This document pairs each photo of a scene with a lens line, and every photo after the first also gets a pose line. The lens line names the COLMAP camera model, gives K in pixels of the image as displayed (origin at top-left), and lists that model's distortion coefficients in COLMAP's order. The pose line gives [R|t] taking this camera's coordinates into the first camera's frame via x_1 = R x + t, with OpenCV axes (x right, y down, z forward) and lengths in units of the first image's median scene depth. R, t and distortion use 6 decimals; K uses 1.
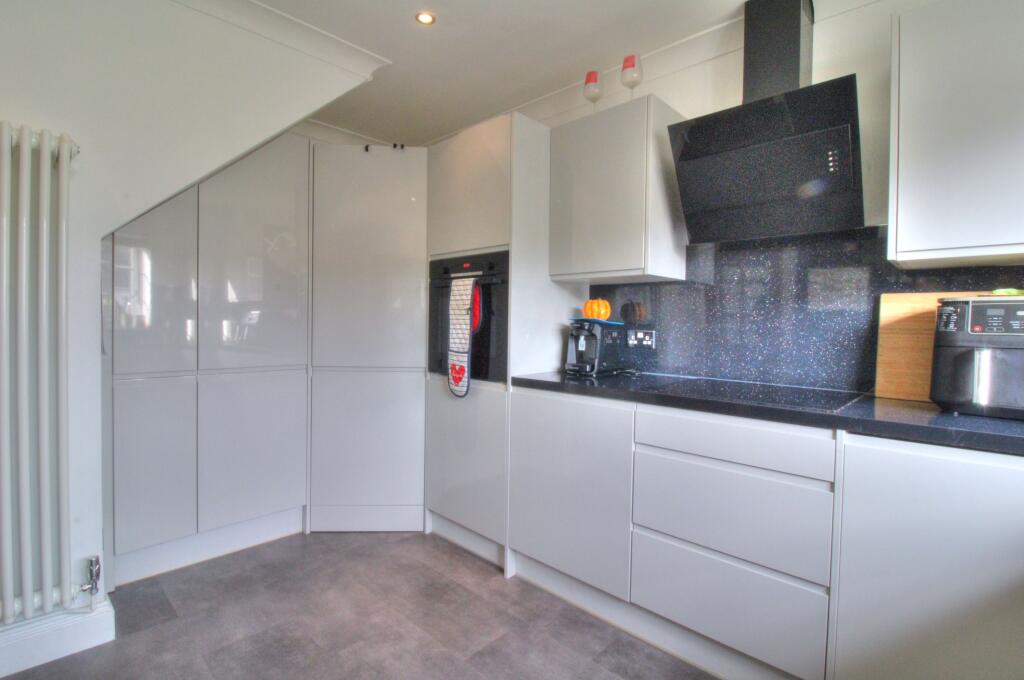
lens RADIAL K [[478.3, 0, 507.6], [0, 478.3, 331.7], [0, 0, 1]] dist [0.001333, -0.015203]
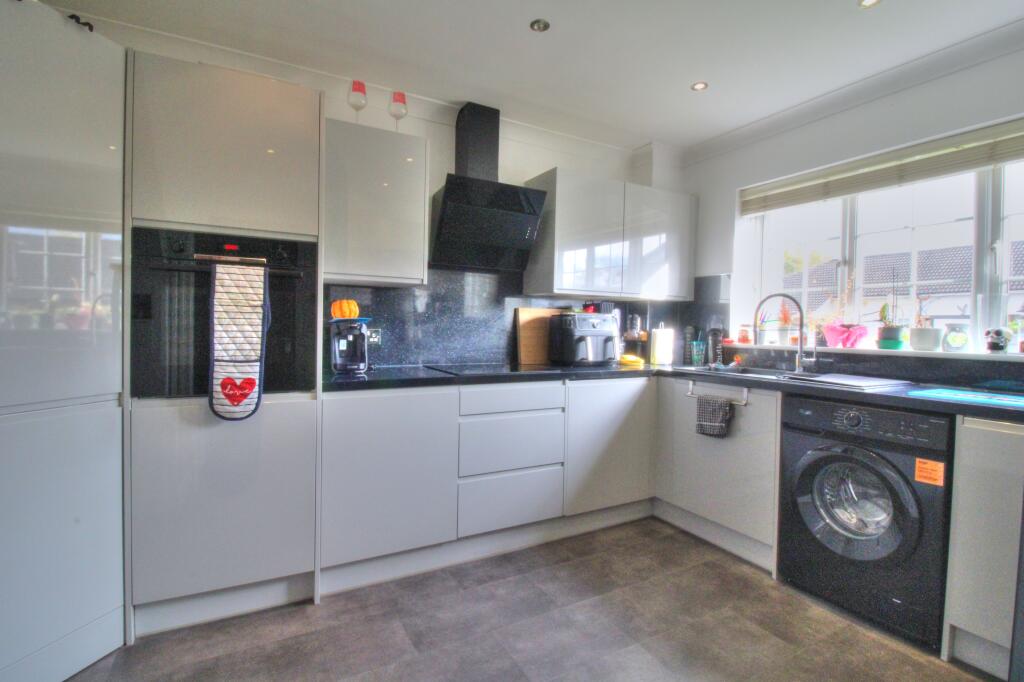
lens RADIAL K [[478.3, 0, 507.6], [0, 478.3, 332.7], [0, 0, 1]] dist [0.001333, -0.015203]
pose [[0.299207, -0.024380, 0.953877, -0.715392], [0.001960, 0.999687, 0.024936, -0.021714], [-0.954186, -0.005591, 0.299161, 0.367658]]
